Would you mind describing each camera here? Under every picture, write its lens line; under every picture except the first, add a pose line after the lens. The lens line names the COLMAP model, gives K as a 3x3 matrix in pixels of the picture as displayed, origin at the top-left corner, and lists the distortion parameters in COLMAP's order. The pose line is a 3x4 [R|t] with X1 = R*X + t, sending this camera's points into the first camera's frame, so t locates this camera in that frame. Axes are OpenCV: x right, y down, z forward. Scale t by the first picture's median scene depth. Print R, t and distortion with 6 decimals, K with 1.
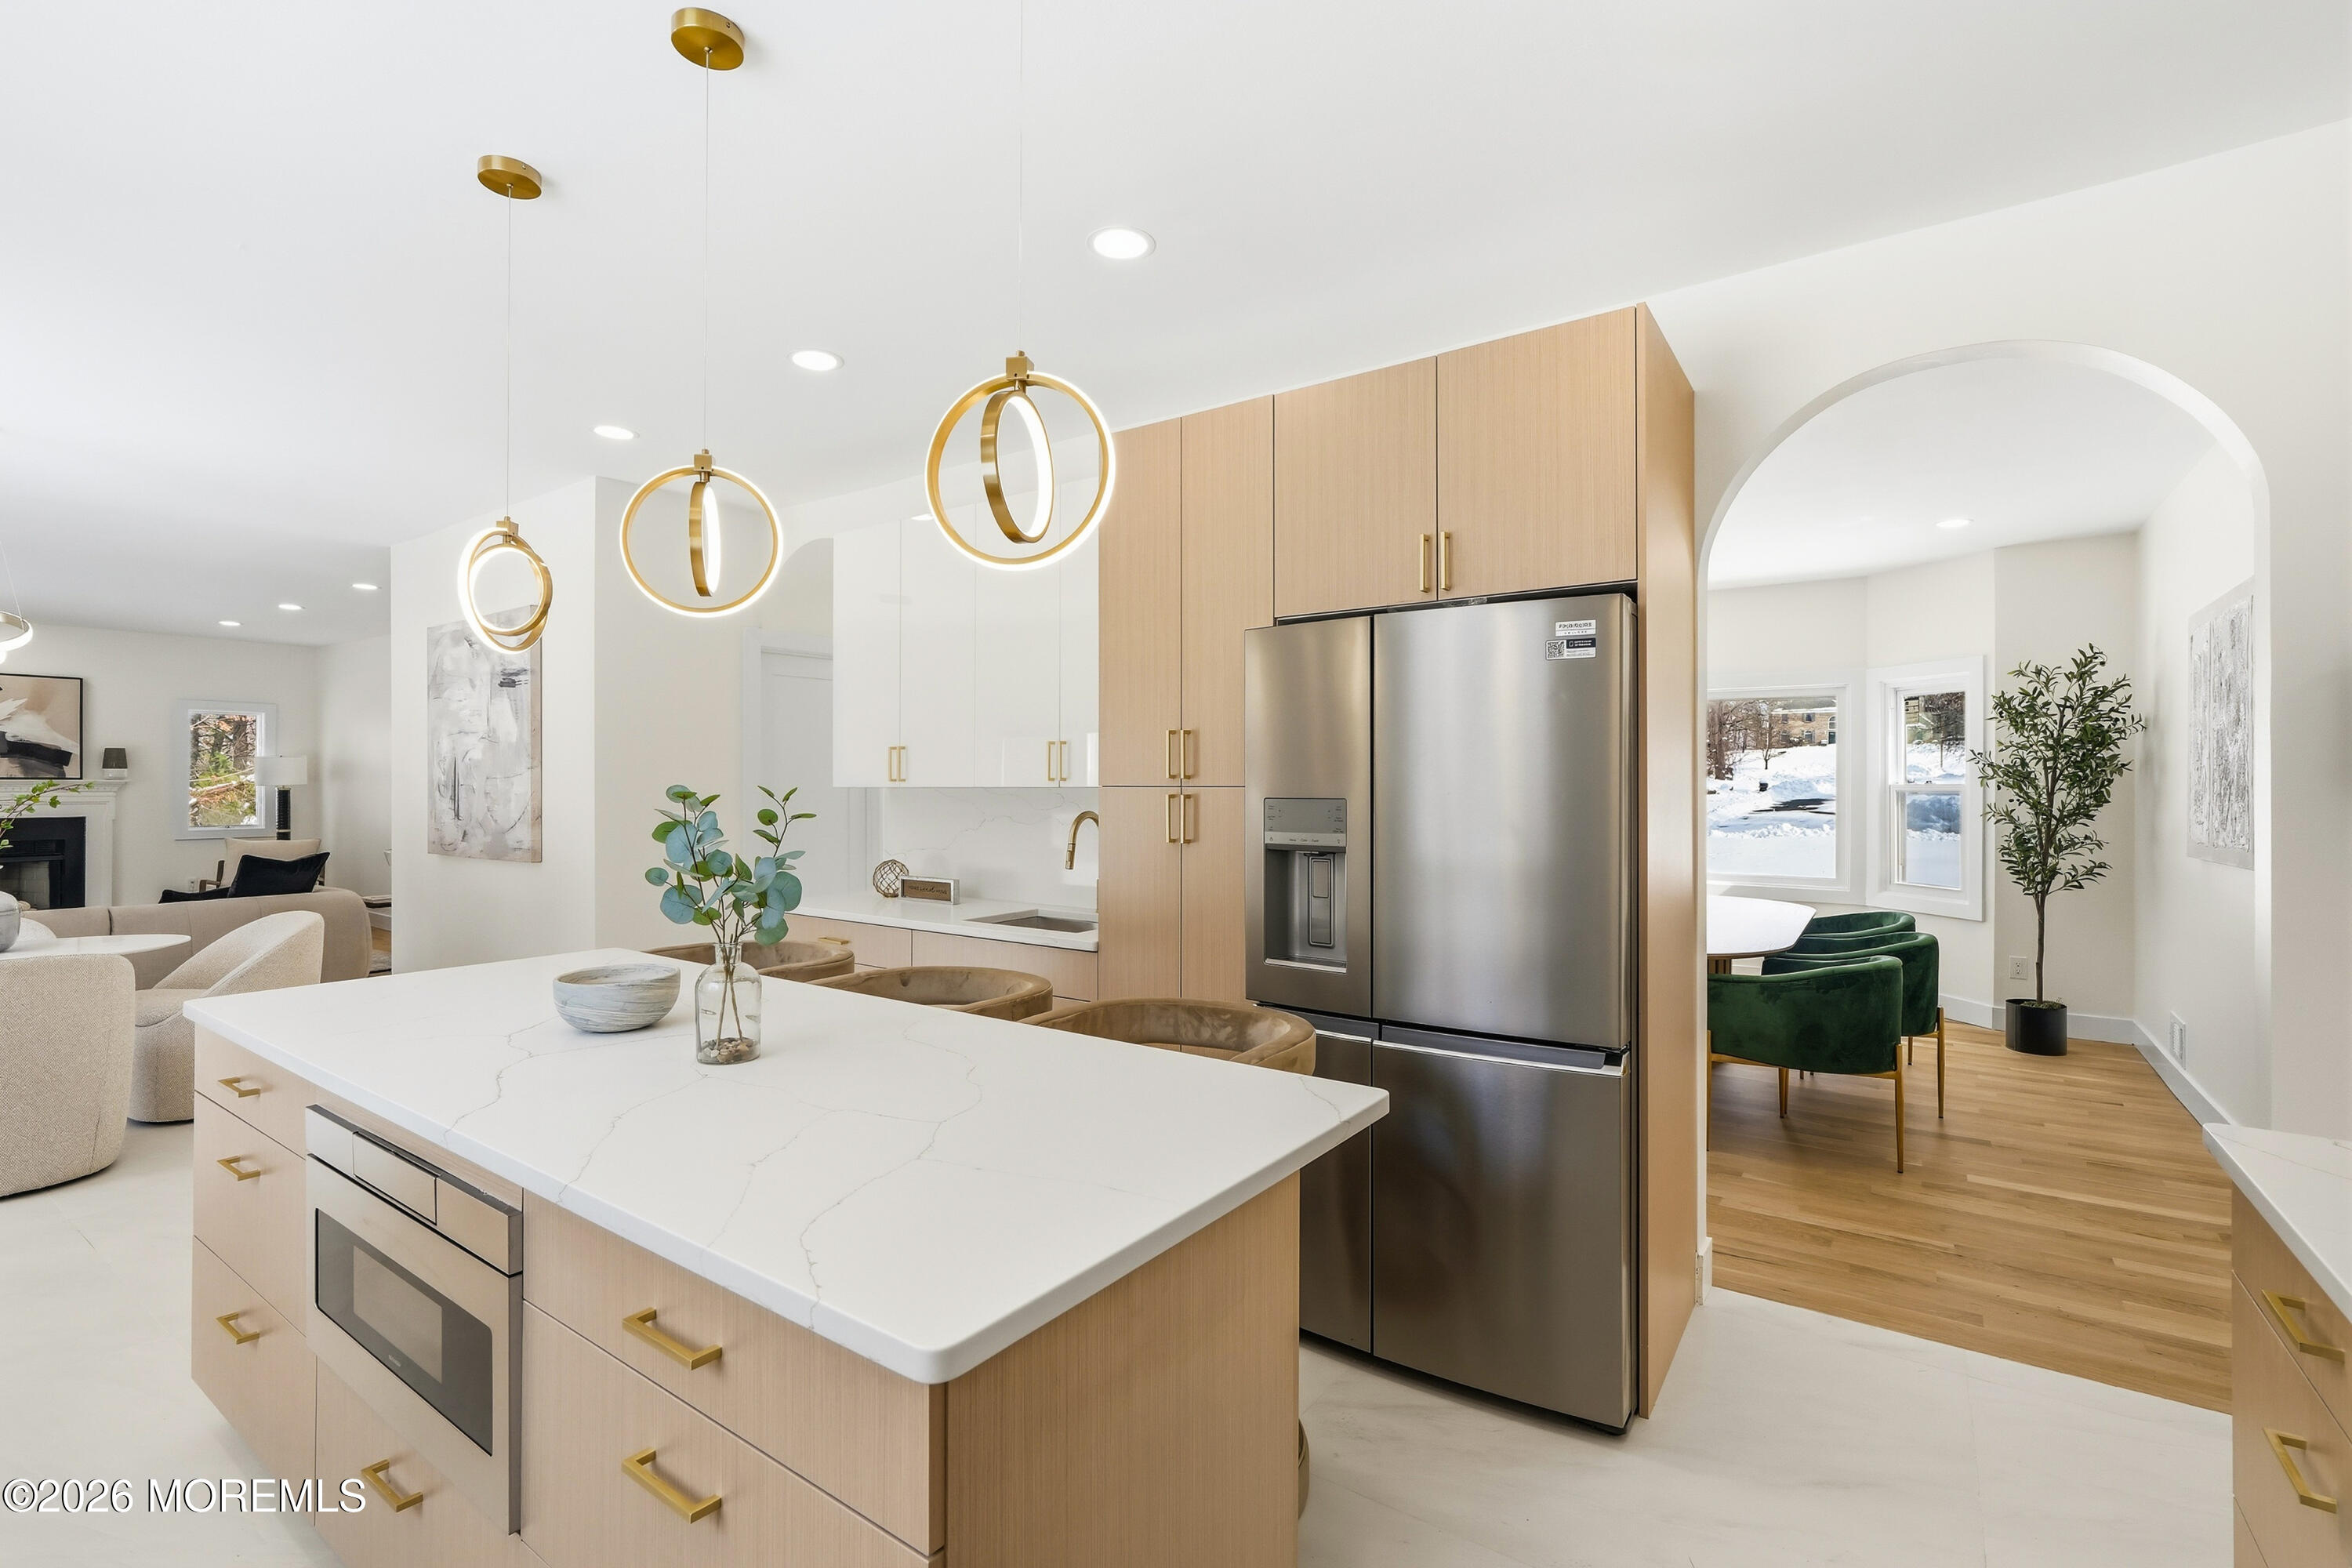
lens RADIAL K [[1057.0, 0, 1177.3], [0, 1057.0, 779.0], [0, 0, 1]] dist [-0.000022, 0.000411]
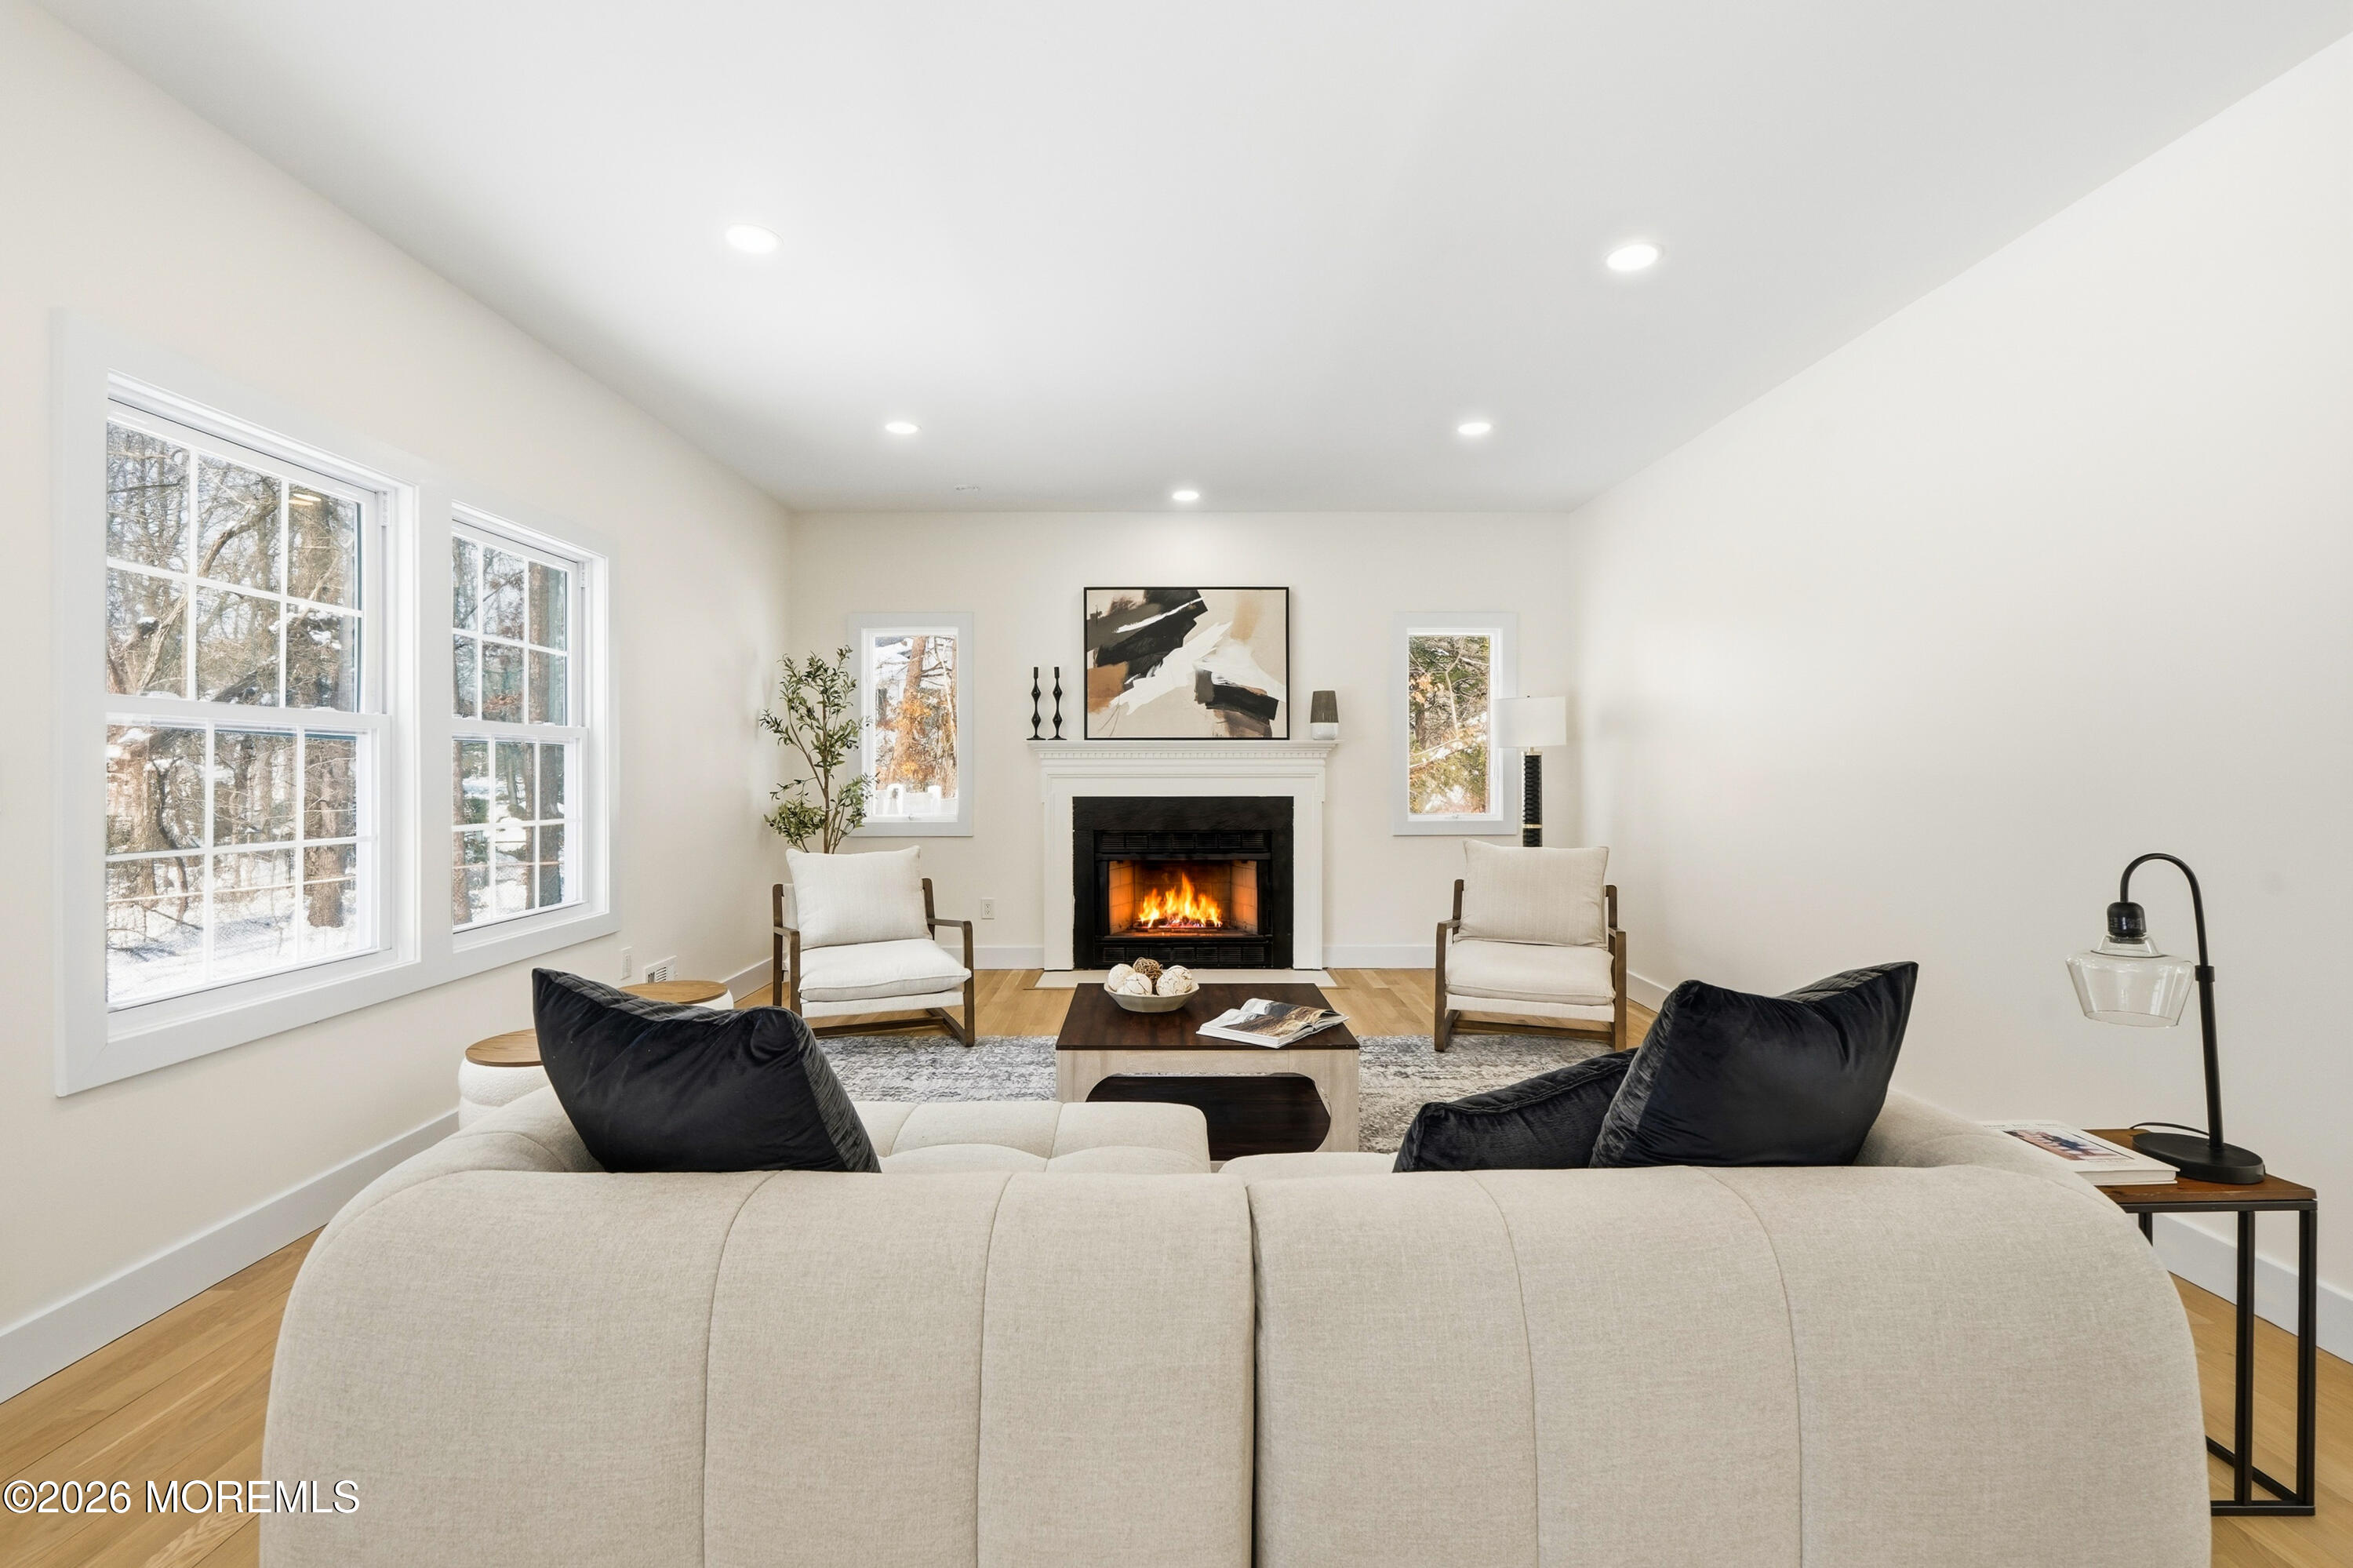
lens RADIAL K [[1057.5, 0, 1173.5], [0, 1057.5, 782.0], [0, 0, 1]] dist [-0.000022, 0.000411]
pose [[0.584975, 0.007467, -0.811017, -0.537414], [0.006295, 0.999886, 0.013747, 0.017371], [0.811027, -0.013147, 0.584861, 0.550517]]
